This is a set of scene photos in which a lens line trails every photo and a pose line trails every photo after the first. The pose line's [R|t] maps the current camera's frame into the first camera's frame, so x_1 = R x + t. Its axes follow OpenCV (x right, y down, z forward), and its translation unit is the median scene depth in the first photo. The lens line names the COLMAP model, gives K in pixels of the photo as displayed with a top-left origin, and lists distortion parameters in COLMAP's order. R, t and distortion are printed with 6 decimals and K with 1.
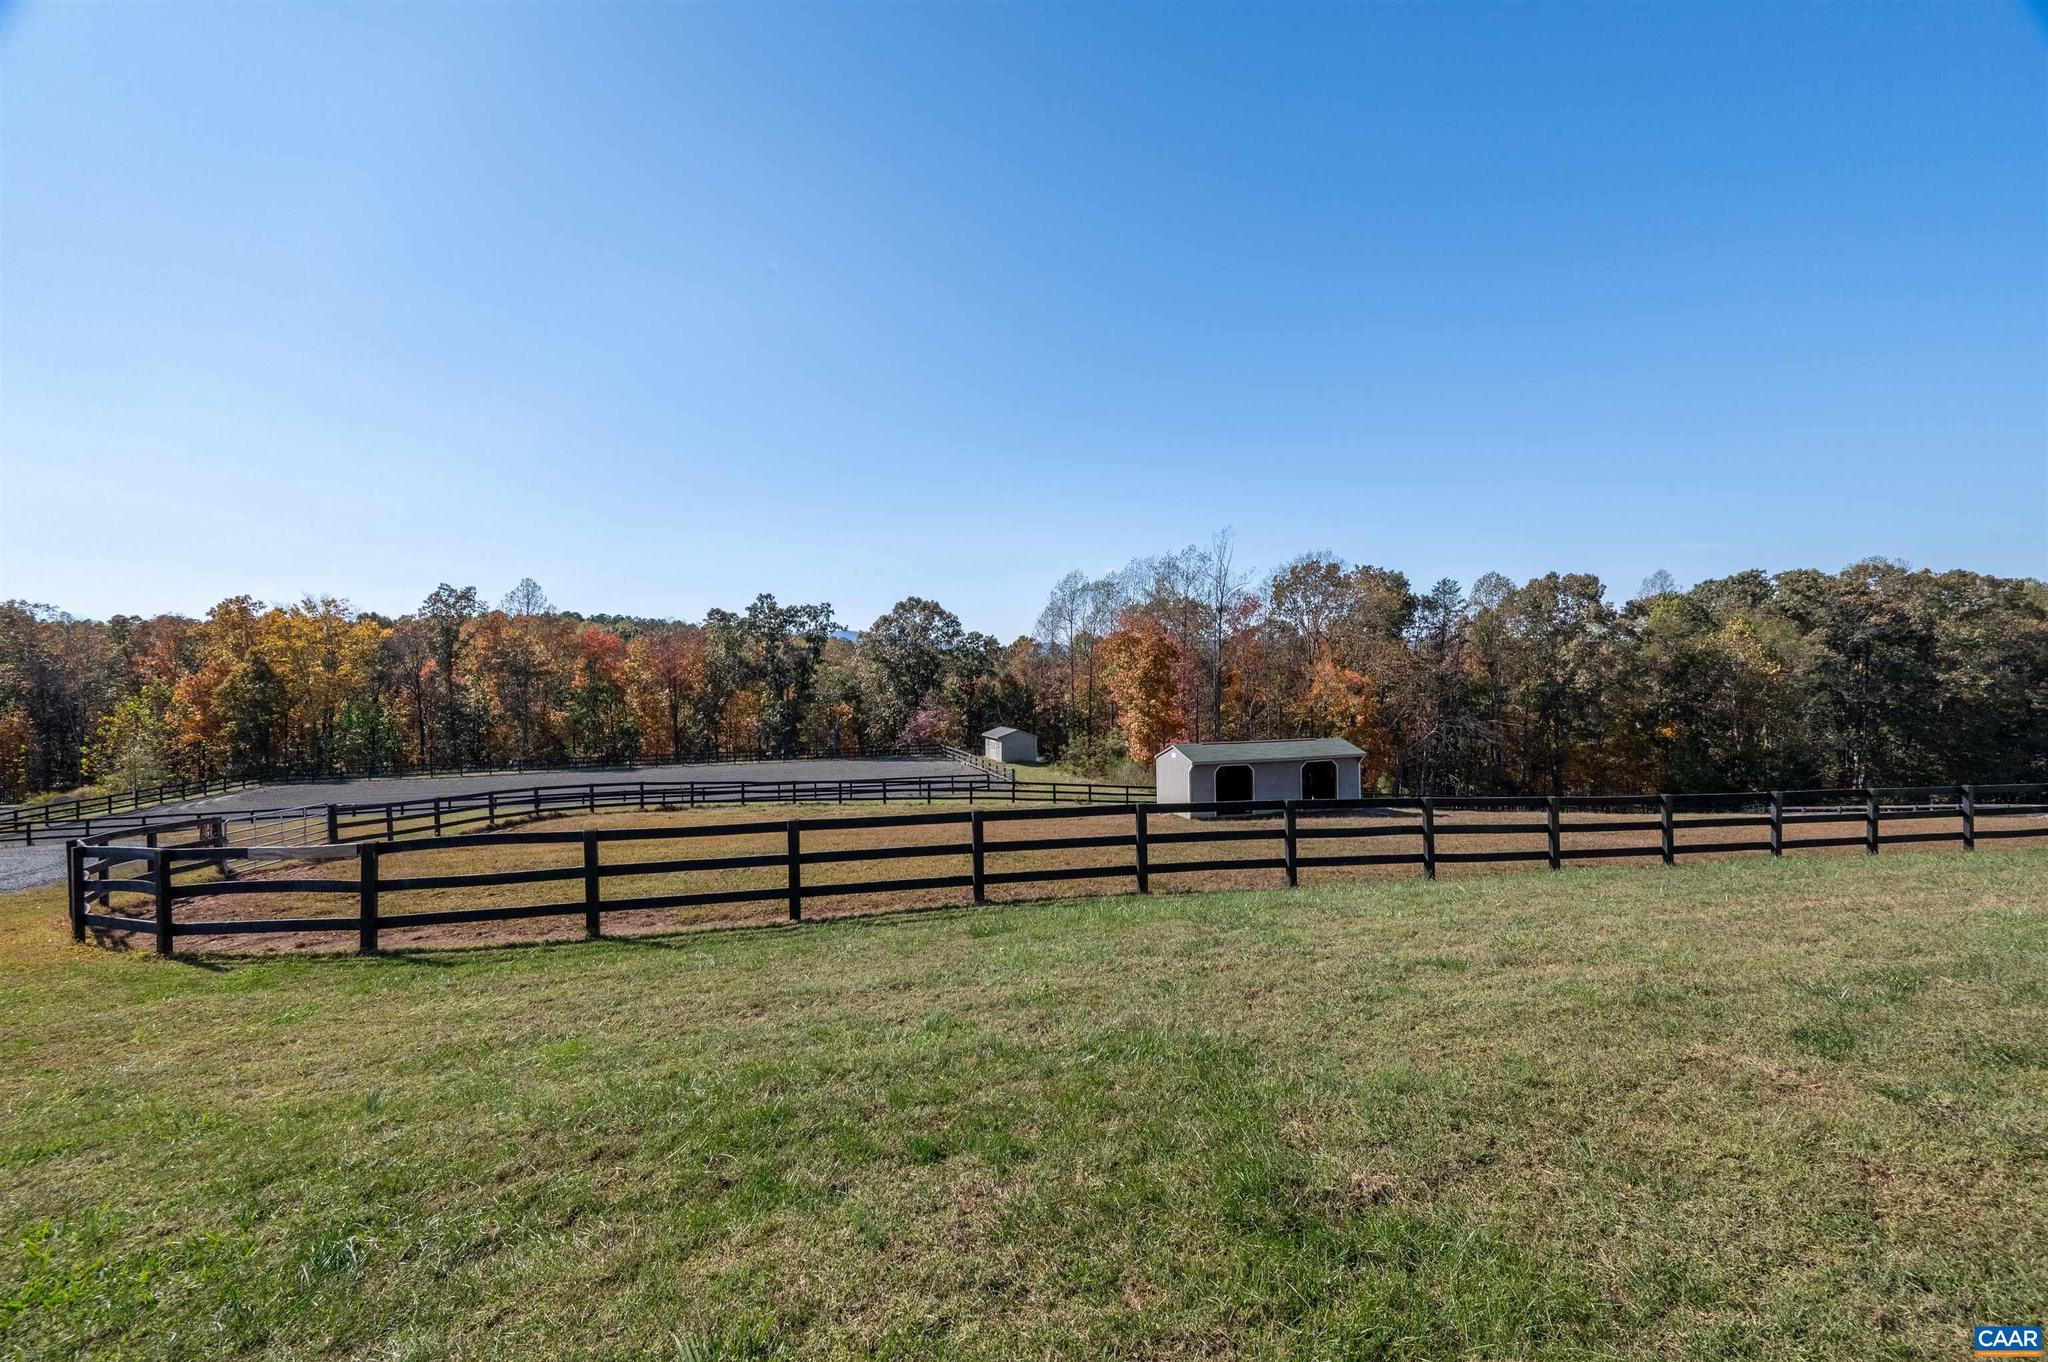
lens RADIAL K [[800.5, 0, 1024.0], [0, 800.5, 681.0], [0, 0, 1]] dist [0.000973, 0.000271]
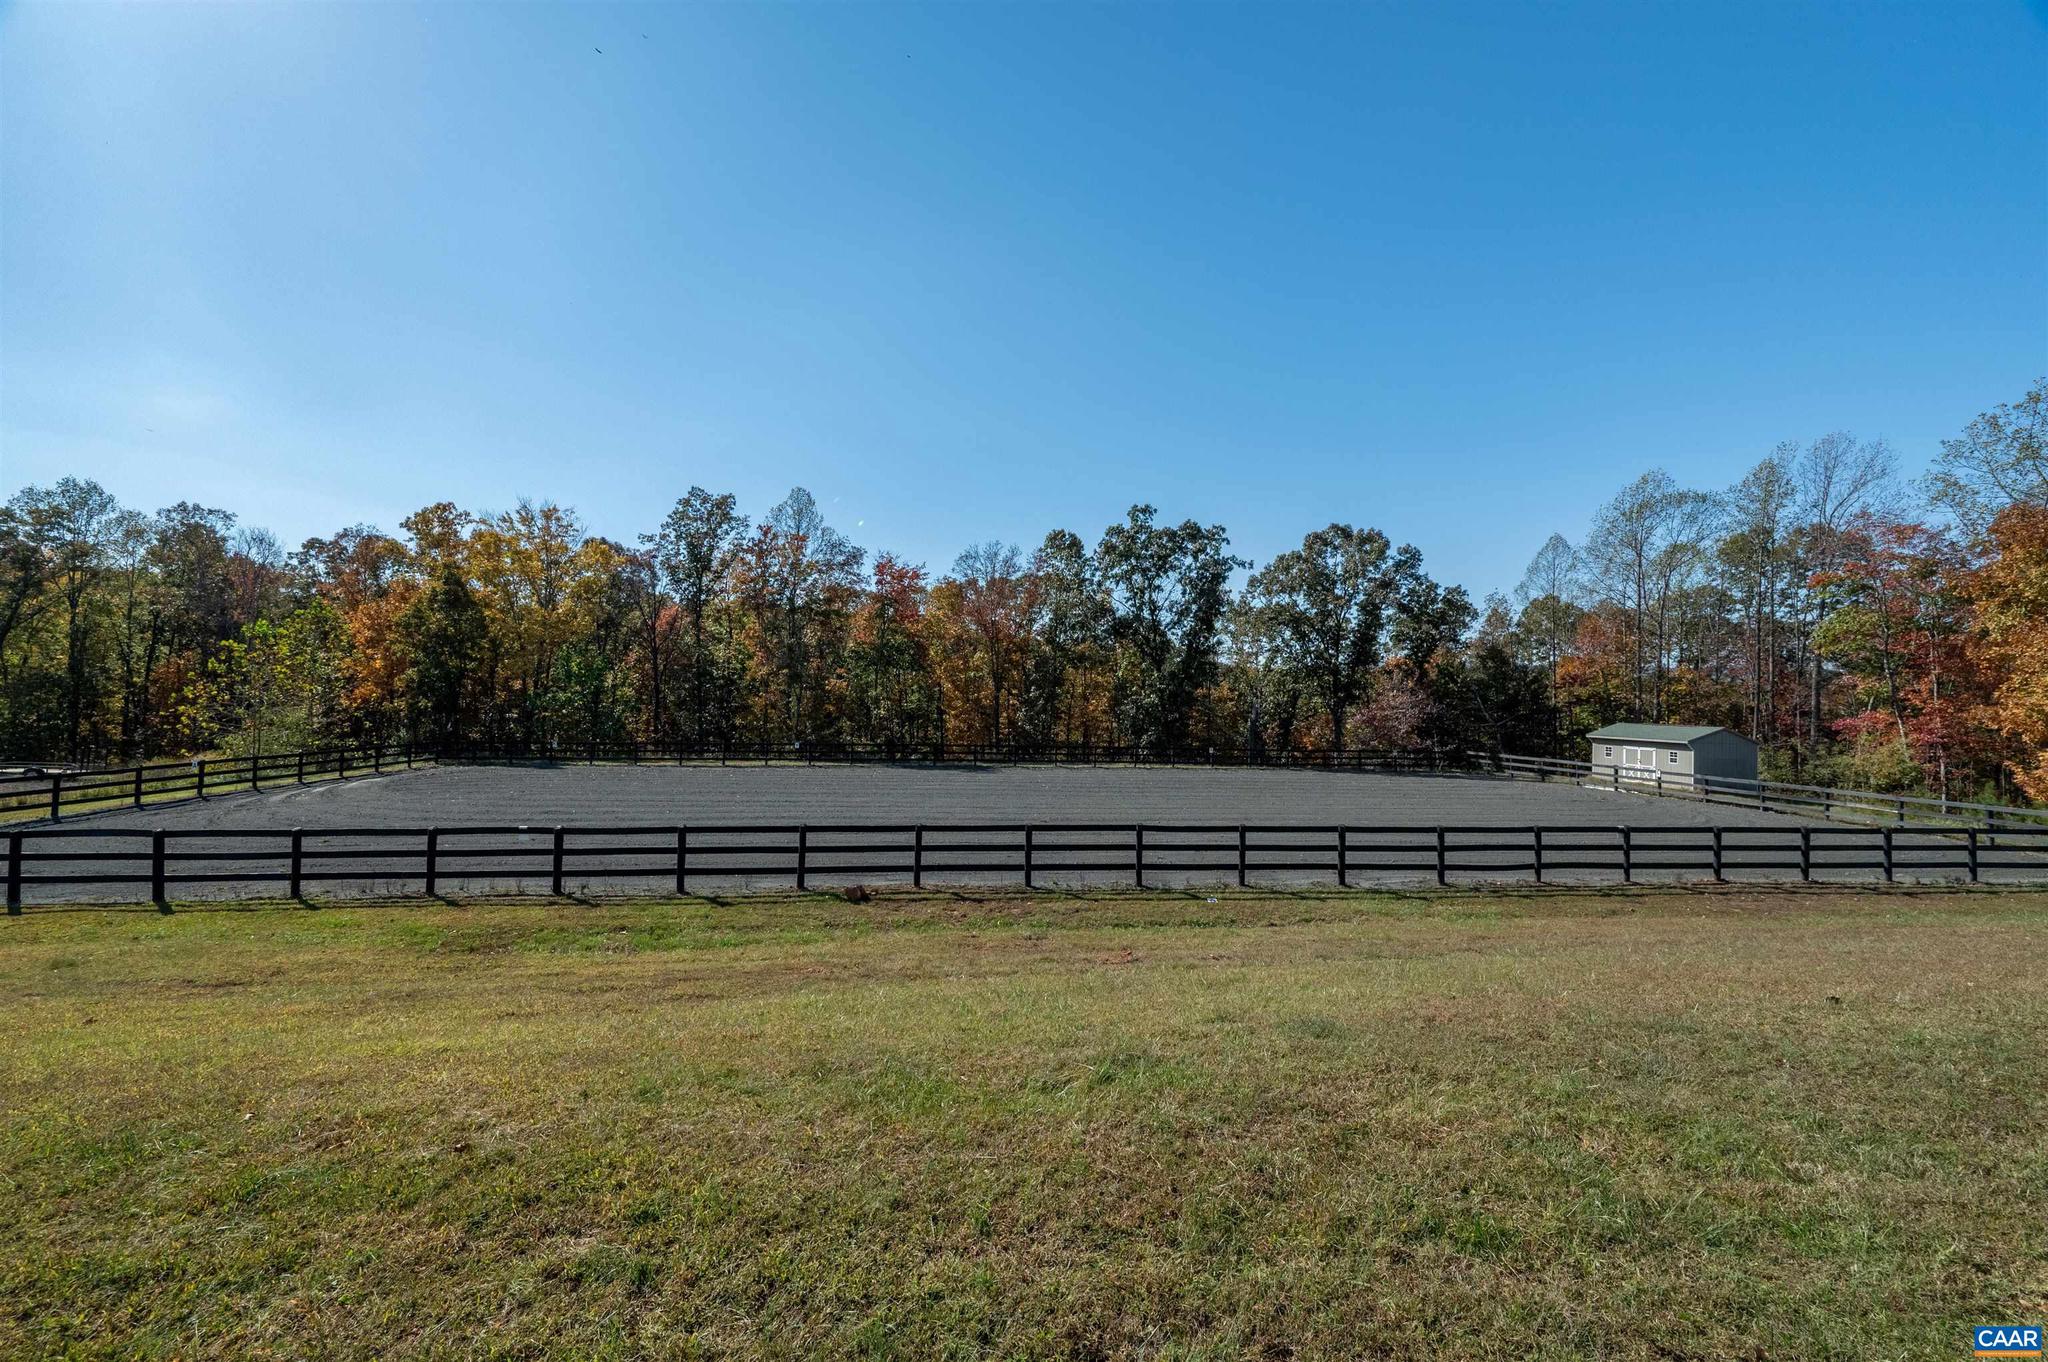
lens RADIAL K [[800.5, 0, 1024.0], [0, 800.5, 681.0], [0, 0, 1]] dist [0.000973, 0.000271]
pose [[0.982868, 0.029573, -0.181921, -0.306349], [-0.032678, 0.999367, -0.014093, 0.046041], [0.181389, 0.019797, 0.983212, 0.364649]]
